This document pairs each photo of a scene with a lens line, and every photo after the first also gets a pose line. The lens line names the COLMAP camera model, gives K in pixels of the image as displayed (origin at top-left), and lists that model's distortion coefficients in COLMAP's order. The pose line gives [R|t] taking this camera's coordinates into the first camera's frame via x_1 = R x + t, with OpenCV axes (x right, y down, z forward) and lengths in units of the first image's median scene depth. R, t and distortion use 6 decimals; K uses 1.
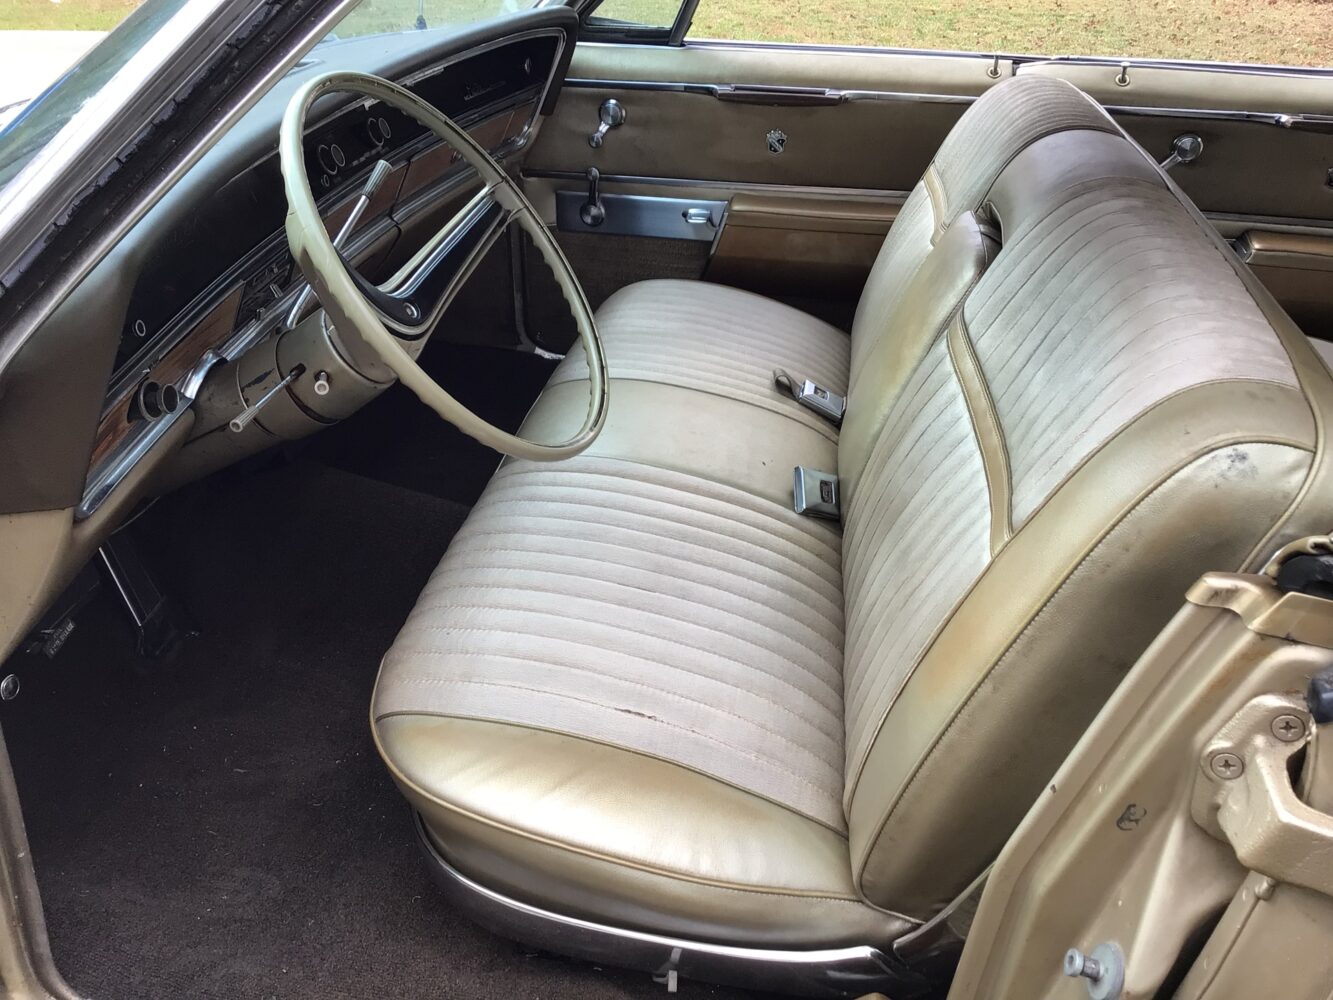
lens RADIAL K [[1212.2, 0, 660.2], [0, 1212.2, 503.1], [0, 0, 1]] dist [0.009638, 0.000000]
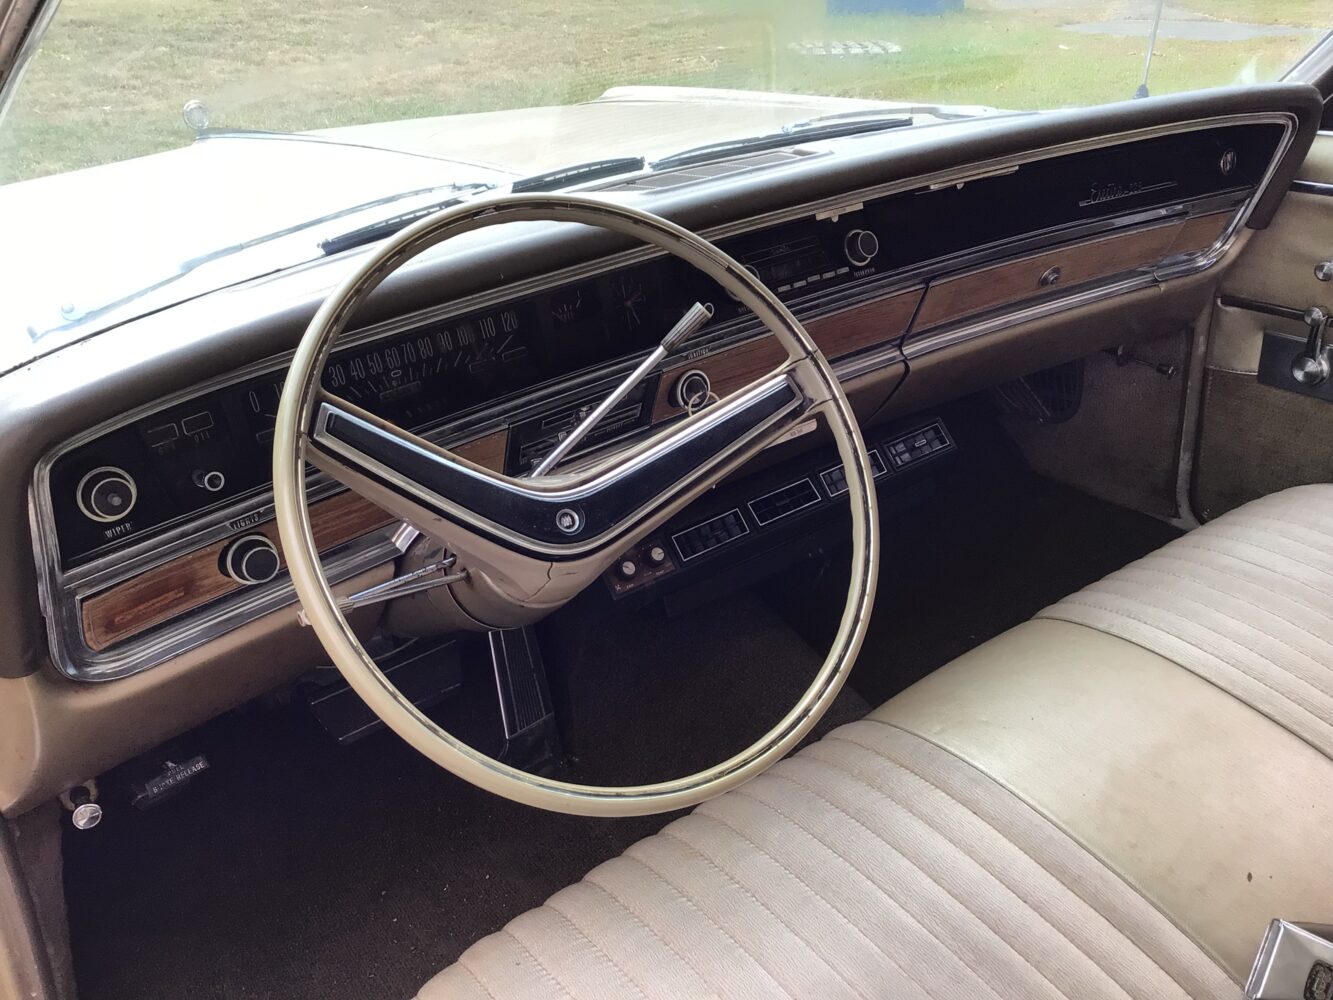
lens RADIAL K [[1212.2, 0, 665.6], [0, 1212.2, 490.9], [0, 0, 1]] dist [0.009638, 0.000000]
pose [[0.725427, 0.235480, -0.646765, 0.156198], [-0.261528, 0.963484, 0.057458, -0.121257], [0.636678, 0.127466, 0.760522, 0.252050]]
